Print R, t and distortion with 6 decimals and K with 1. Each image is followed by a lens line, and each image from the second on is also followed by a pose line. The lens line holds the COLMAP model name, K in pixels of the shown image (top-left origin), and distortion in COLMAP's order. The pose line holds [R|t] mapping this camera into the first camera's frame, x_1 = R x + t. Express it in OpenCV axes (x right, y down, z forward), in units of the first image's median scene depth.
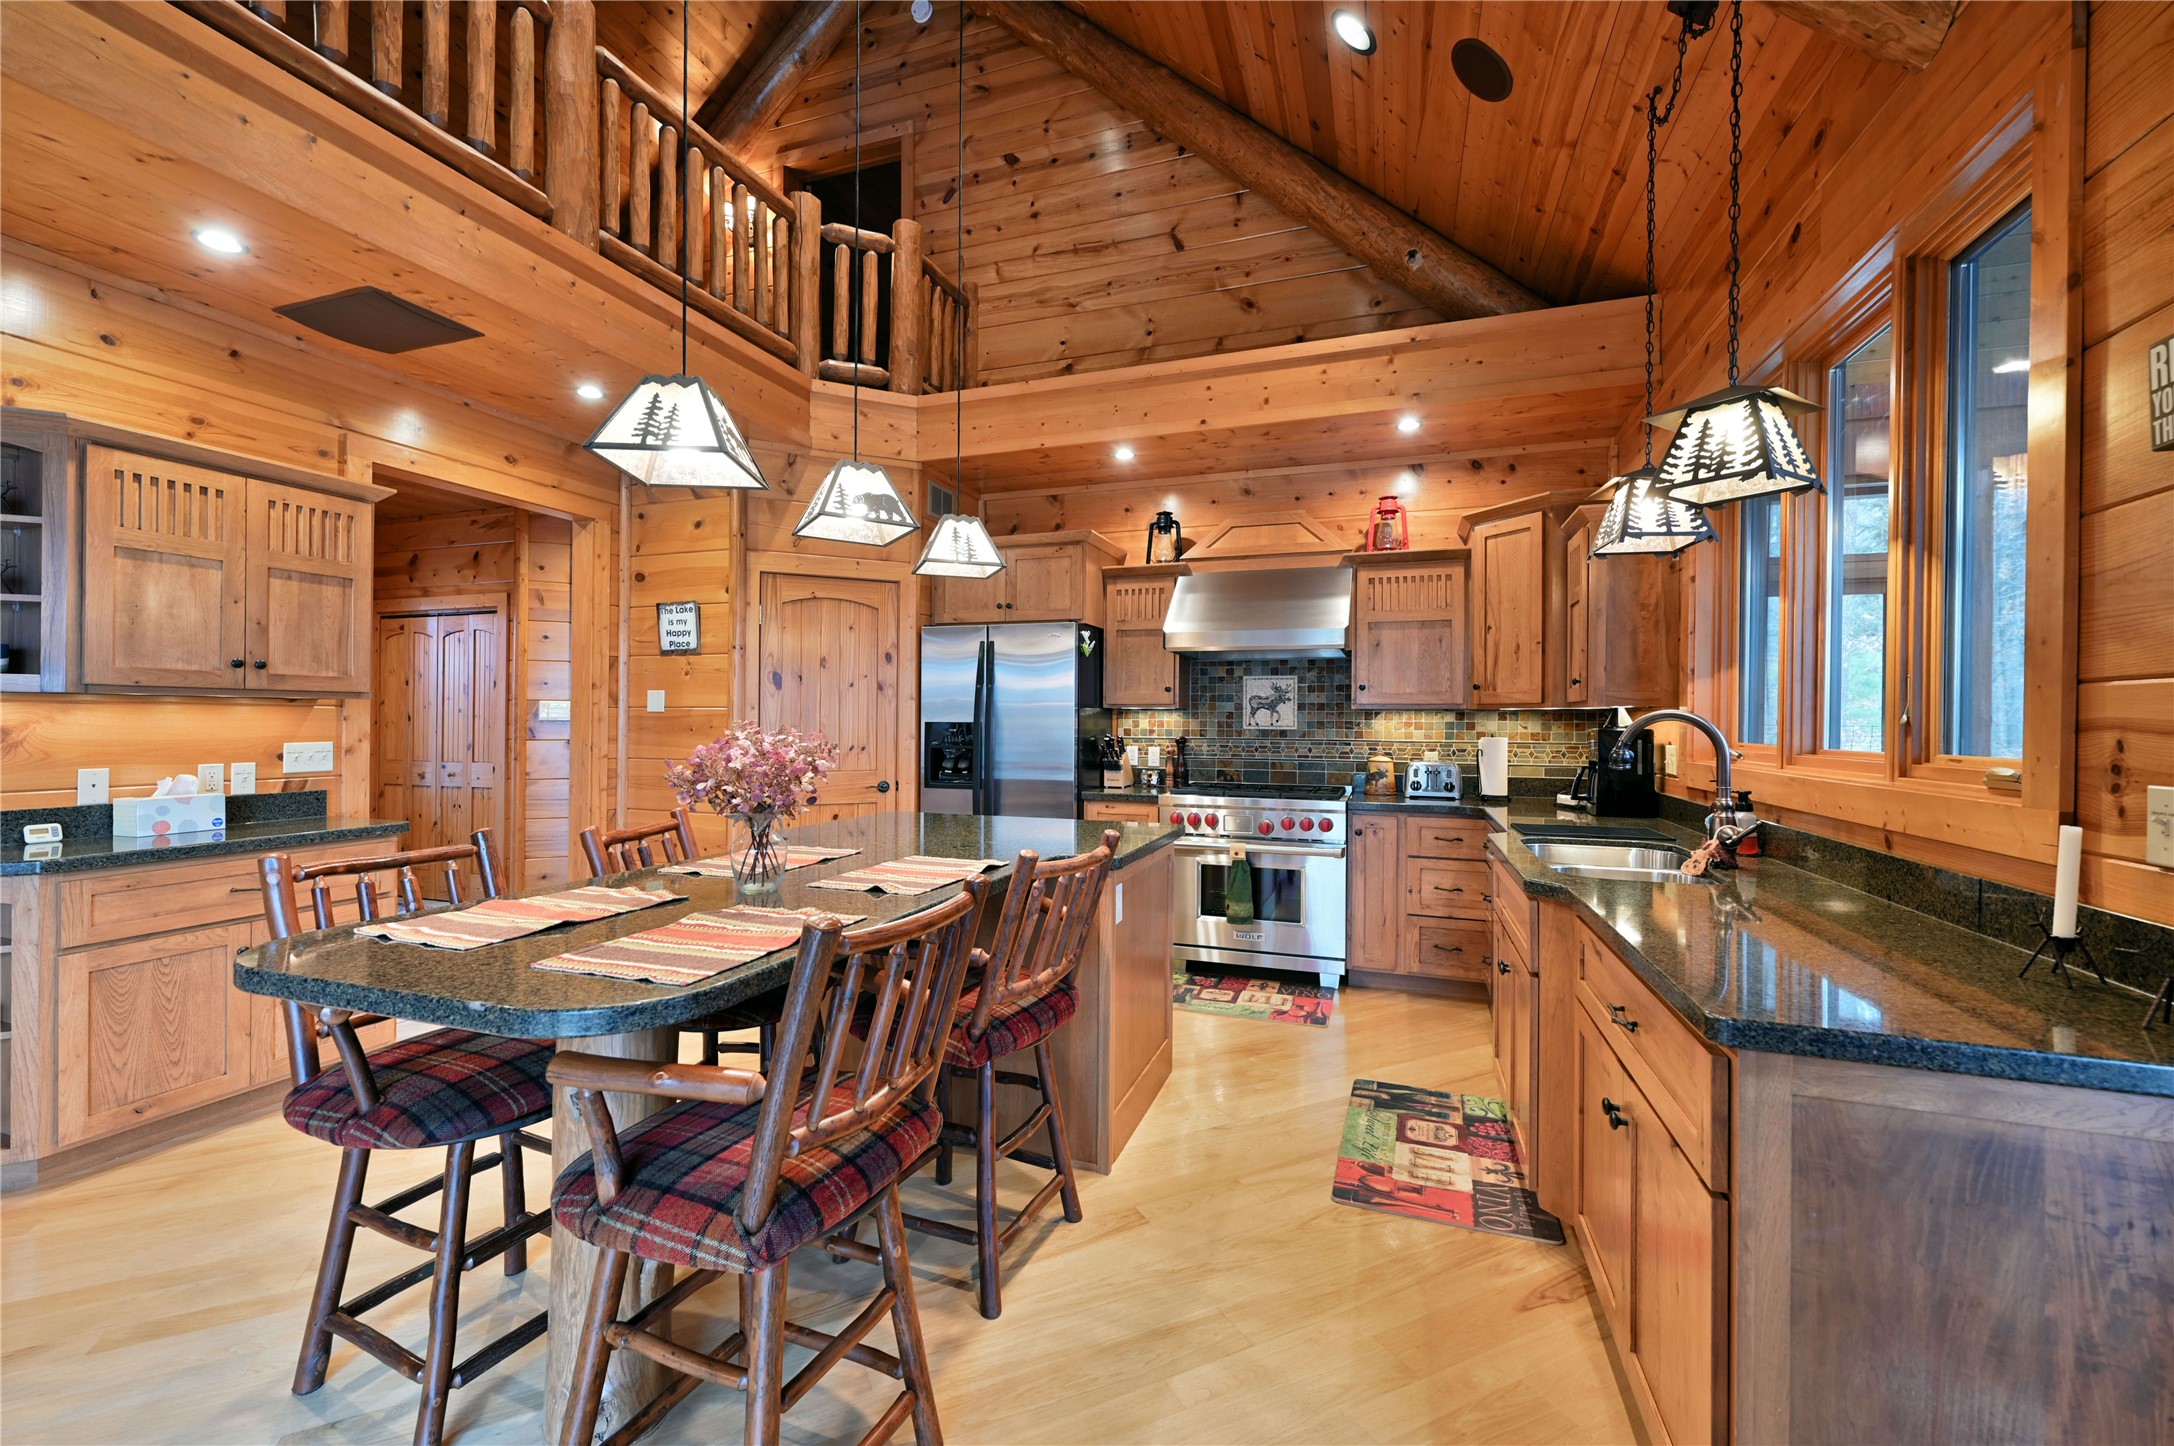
lens RADIAL K [[860.9, 0, 1086.4], [0, 860.9, 720.8], [0, 0, 1]] dist [-0.001269, 0.000995]
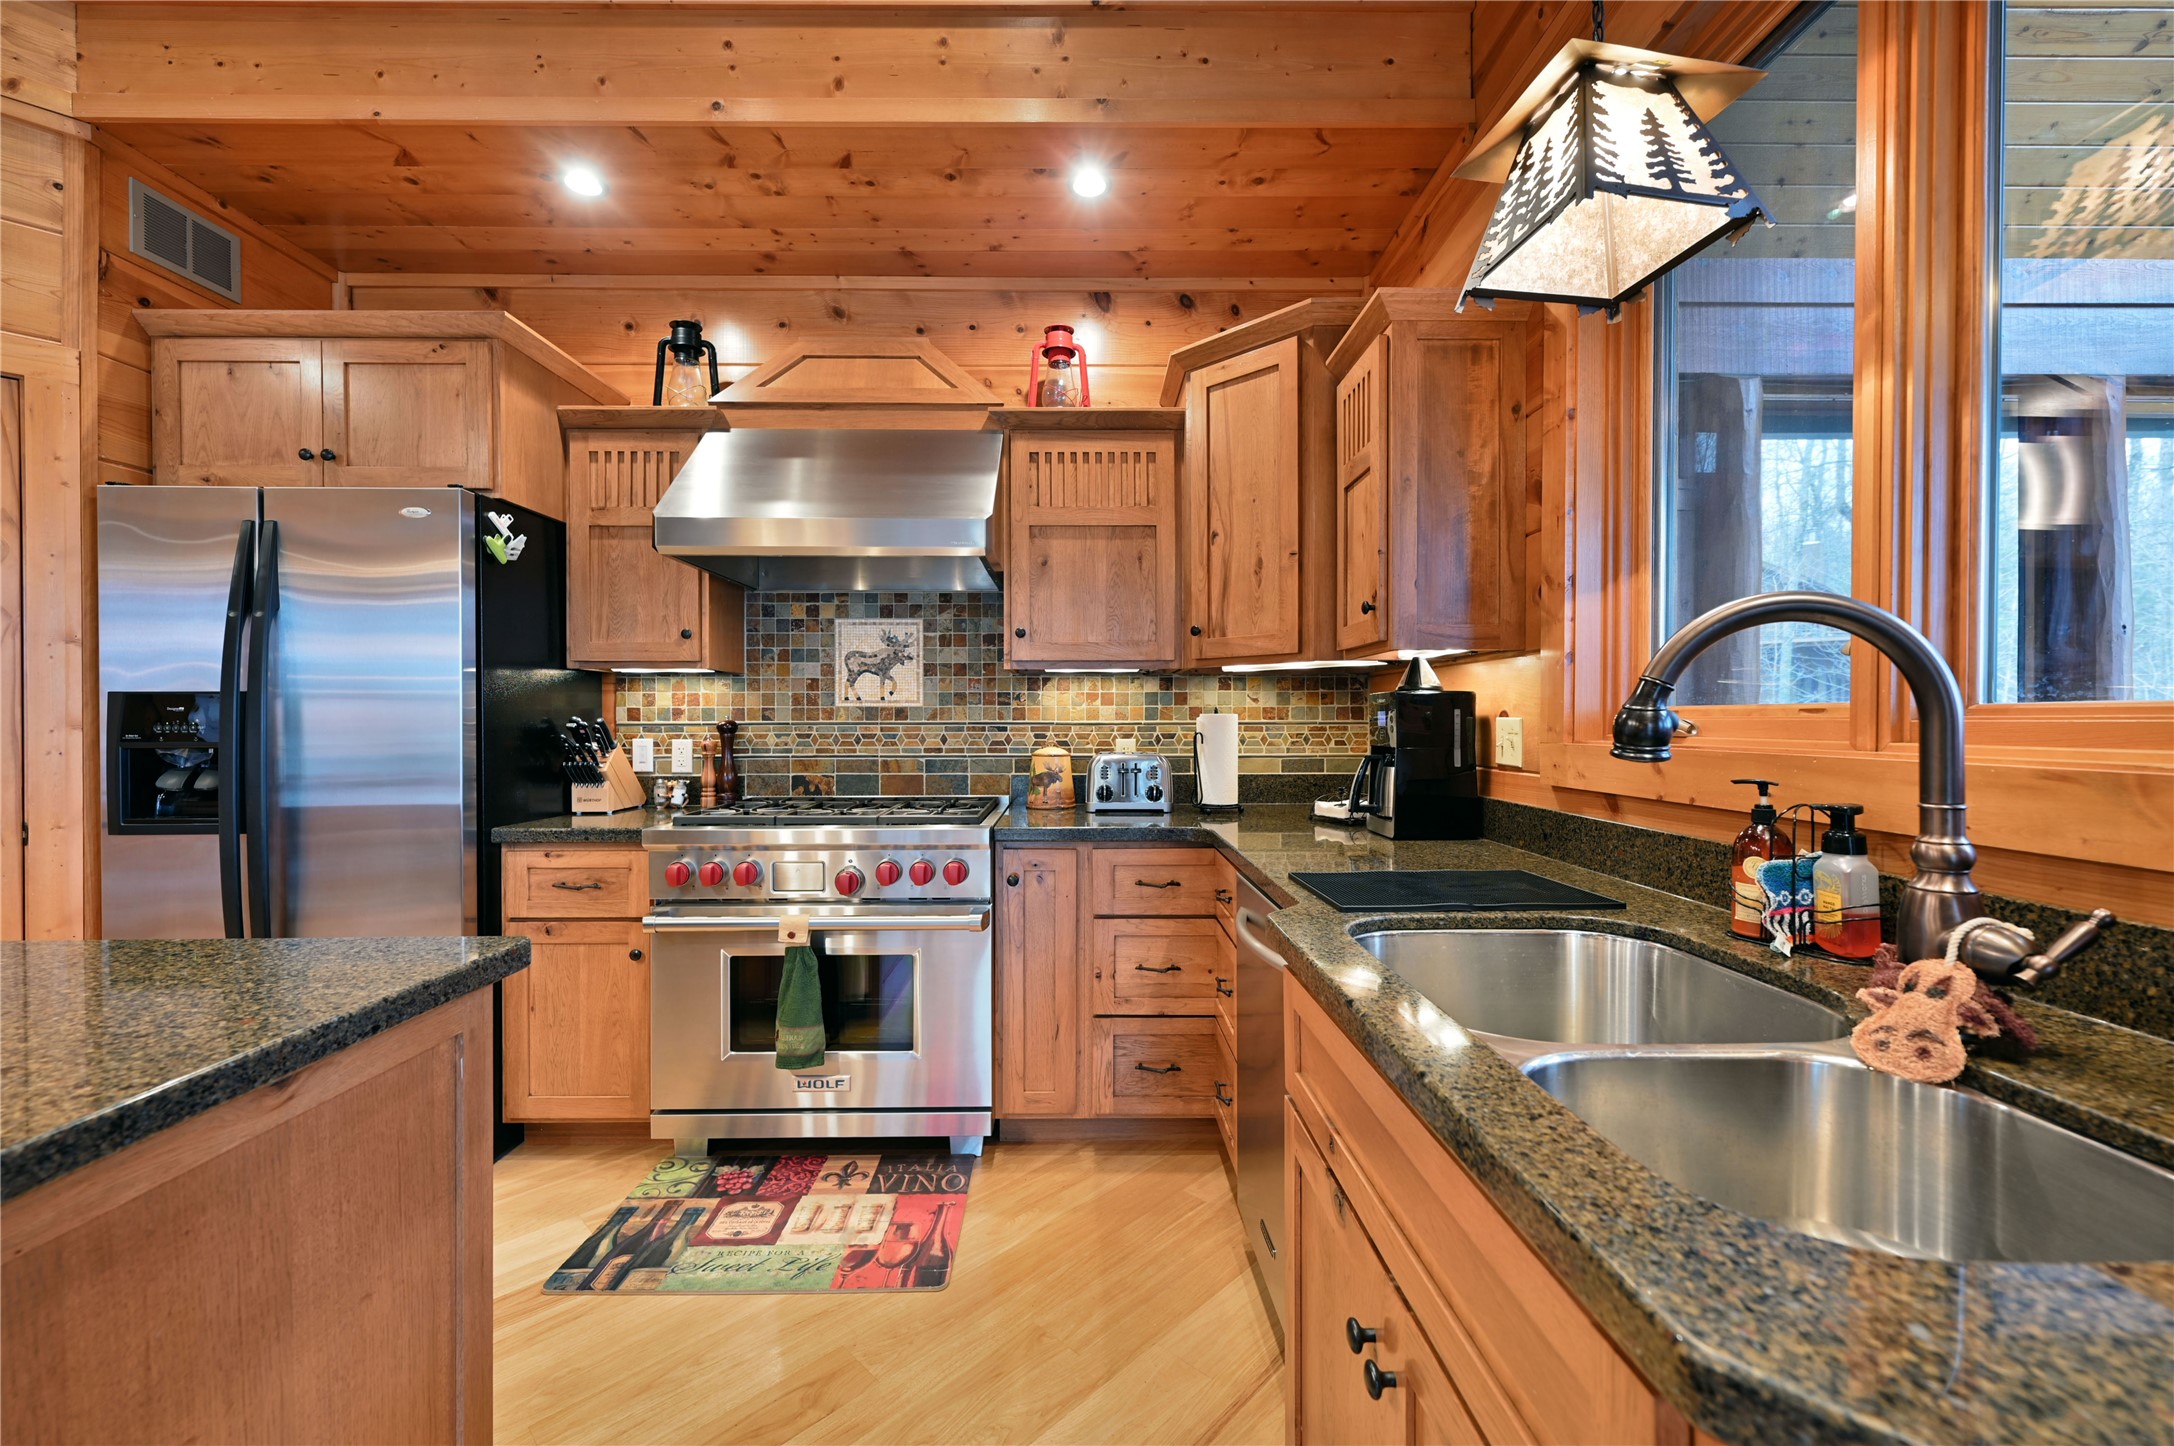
lens RADIAL K [[860.9, 0, 1084.4], [0, 860.9, 724.3], [0, 0, 1]] dist [-0.001269, 0.000995]
pose [[0.938606, -0.010437, 0.344833, 0.154923], [0.007995, 0.999932, 0.008501, 0.020368], [-0.344899, -0.005222, 0.938625, 0.421092]]
